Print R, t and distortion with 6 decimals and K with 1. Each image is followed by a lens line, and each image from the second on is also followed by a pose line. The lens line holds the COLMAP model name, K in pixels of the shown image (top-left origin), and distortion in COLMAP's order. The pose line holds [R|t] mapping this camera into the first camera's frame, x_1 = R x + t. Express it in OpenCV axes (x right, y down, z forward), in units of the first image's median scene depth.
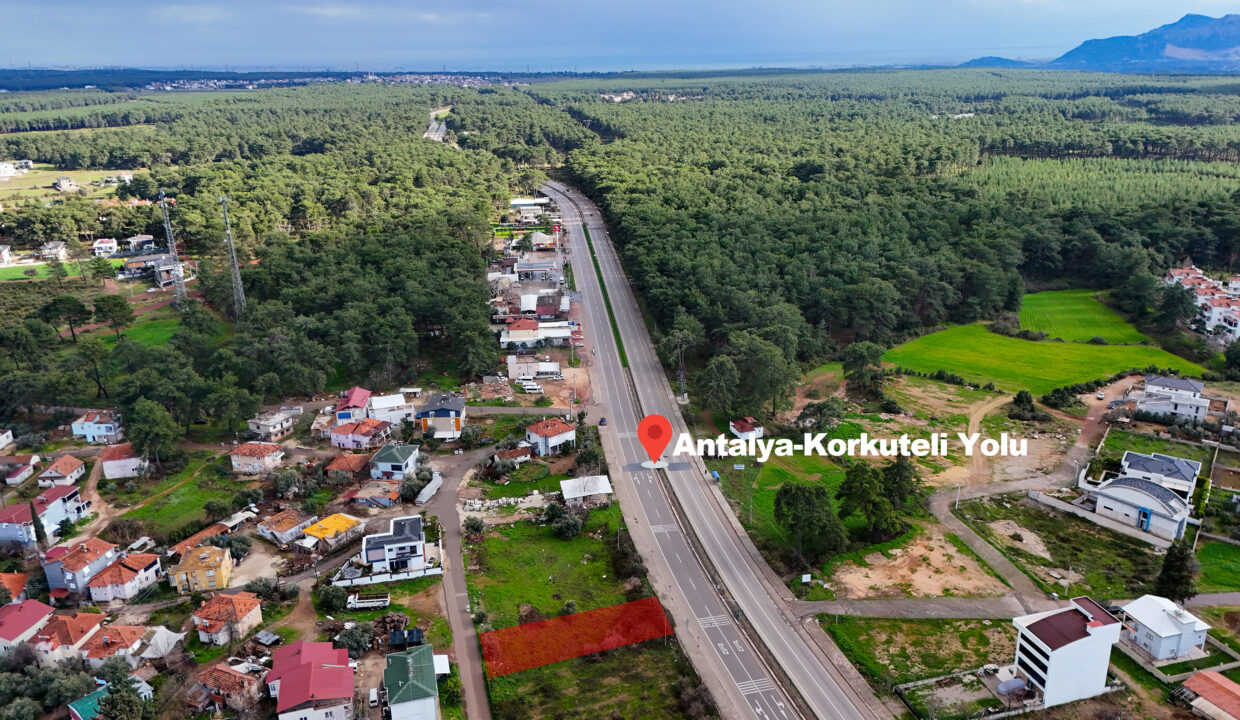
lens RADIAL K [[900.8, 0, 620.0], [0, 900.8, 360.0], [0, 0, 1]] dist [0.096922, -0.113702]
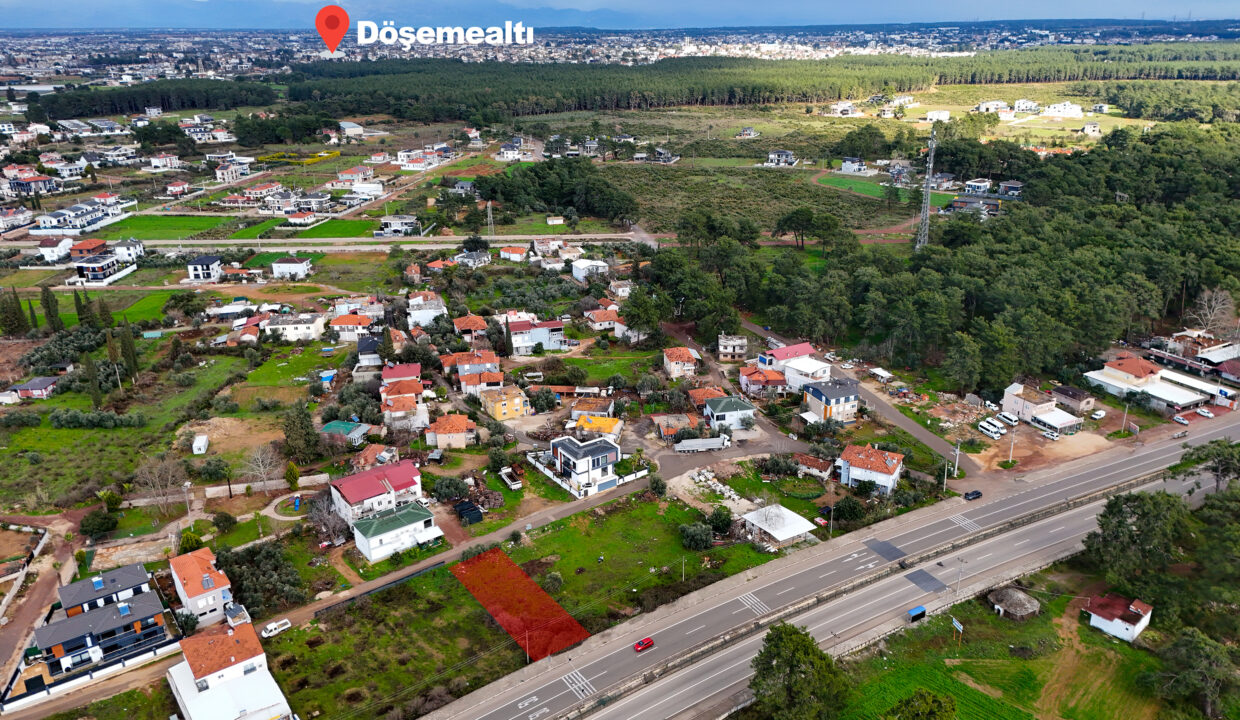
lens RADIAL K [[900.8, 0, 620.0], [0, 900.8, 360.0], [0, 0, 1]] dist [0.096922, -0.113702]
pose [[0.361107, 0.338493, -0.868922, 0.539394], [-0.295155, 0.925377, 0.237825, -0.138219], [0.884582, 0.170586, 0.434068, 0.463537]]
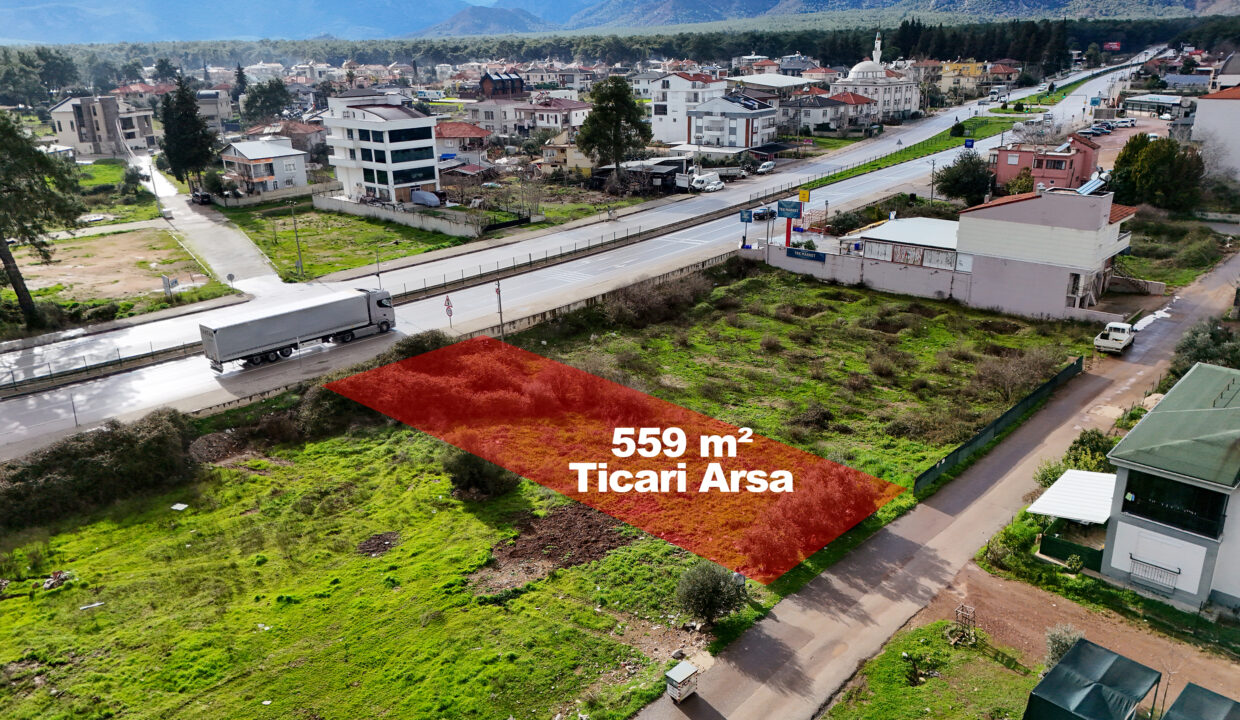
lens RADIAL K [[900.8, 0, 620.0], [0, 900.8, 360.0], [0, 0, 1]] dist [0.096922, -0.113702]
pose [[-0.537692, -0.249675, 0.805326, -0.216464], [0.296541, 0.838123, 0.457835, 0.104719], [-0.789272, 0.484986, -0.376613, 0.795768]]
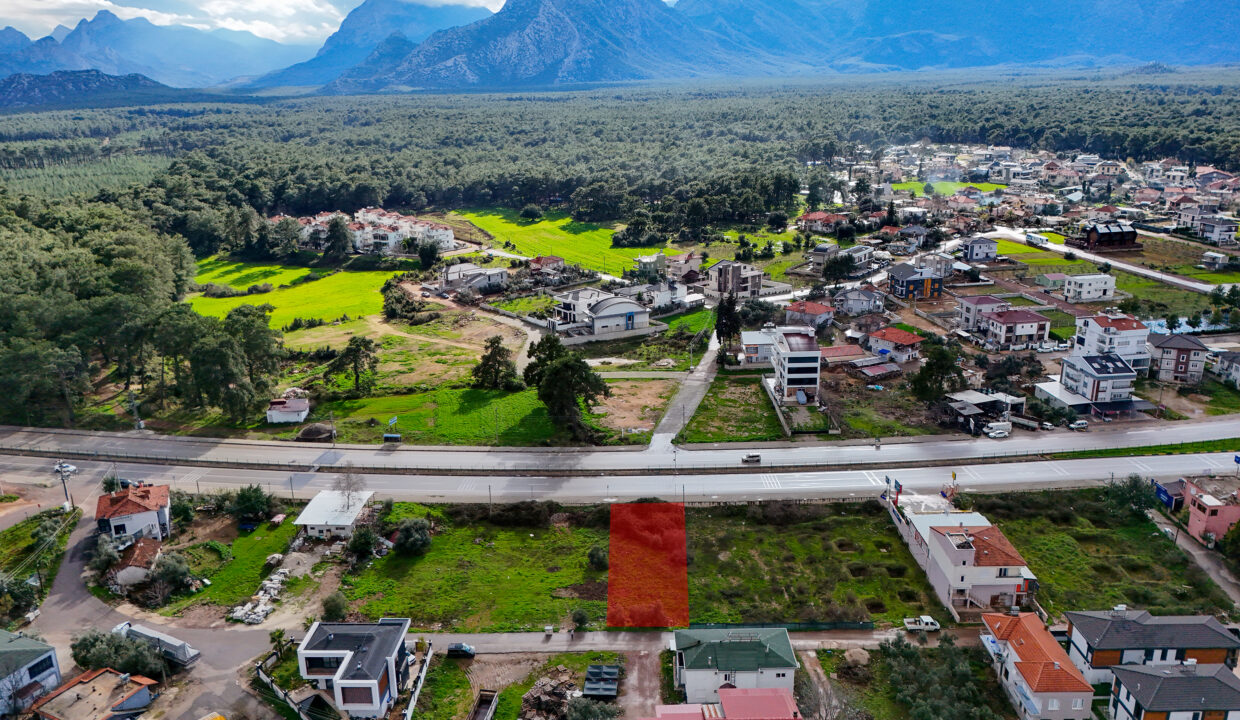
lens RADIAL K [[900.8, 0, 620.0], [0, 900.8, 360.0], [0, 0, 1]] dist [0.096922, -0.113702]
pose [[0.249185, -0.275887, 0.928328, -0.559072], [0.321264, 0.927834, 0.189506, -0.022741], [-0.913617, 0.251017, 0.319835, 0.517034]]
